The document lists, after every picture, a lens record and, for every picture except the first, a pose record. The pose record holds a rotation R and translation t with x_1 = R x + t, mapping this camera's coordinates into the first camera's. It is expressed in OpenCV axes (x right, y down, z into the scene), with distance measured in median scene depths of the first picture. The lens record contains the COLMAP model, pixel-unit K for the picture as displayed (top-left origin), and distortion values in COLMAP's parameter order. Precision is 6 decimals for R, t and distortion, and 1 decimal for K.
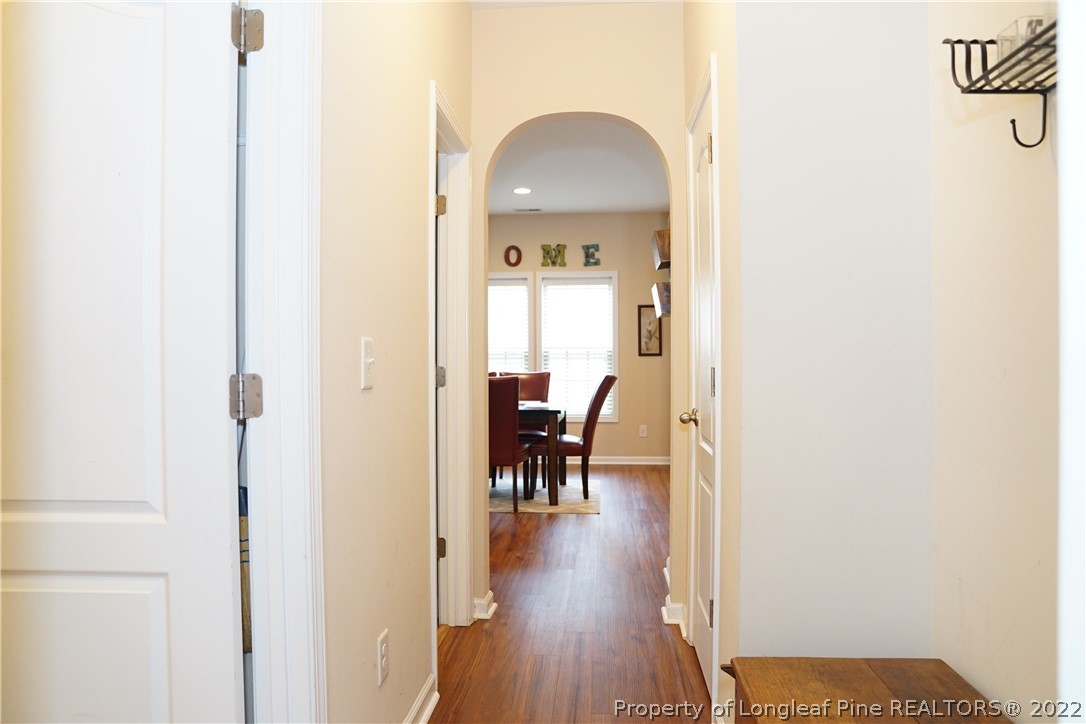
lens RADIAL K [[748.1, 0, 541.1], [0, 748.1, 358.1], [0, 0, 1]] dist [-0.139520, 0.111015]
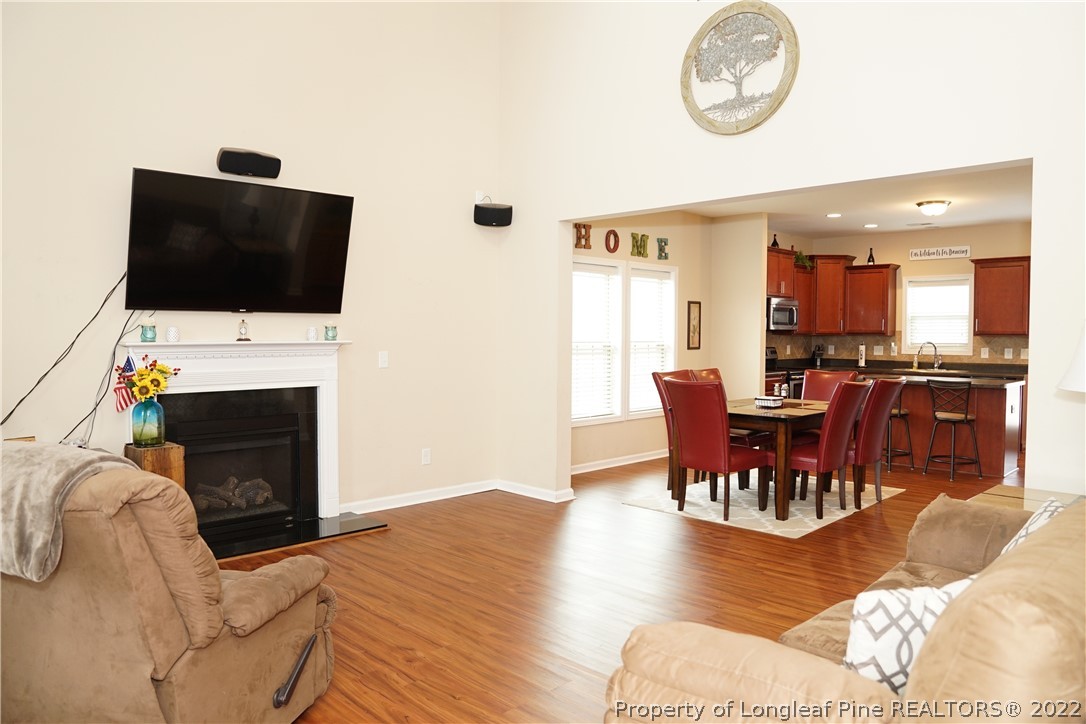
lens RADIAL K [[748.1, 0, 541.1], [0, 748.1, 358.1], [0, 0, 1]] dist [-0.139520, 0.111015]
pose [[0.656415, -0.018845, 0.754165, -0.791175], [-0.008730, 0.999431, 0.032572, -0.022985], [-0.754350, -0.027965, 0.655877, 0.466876]]
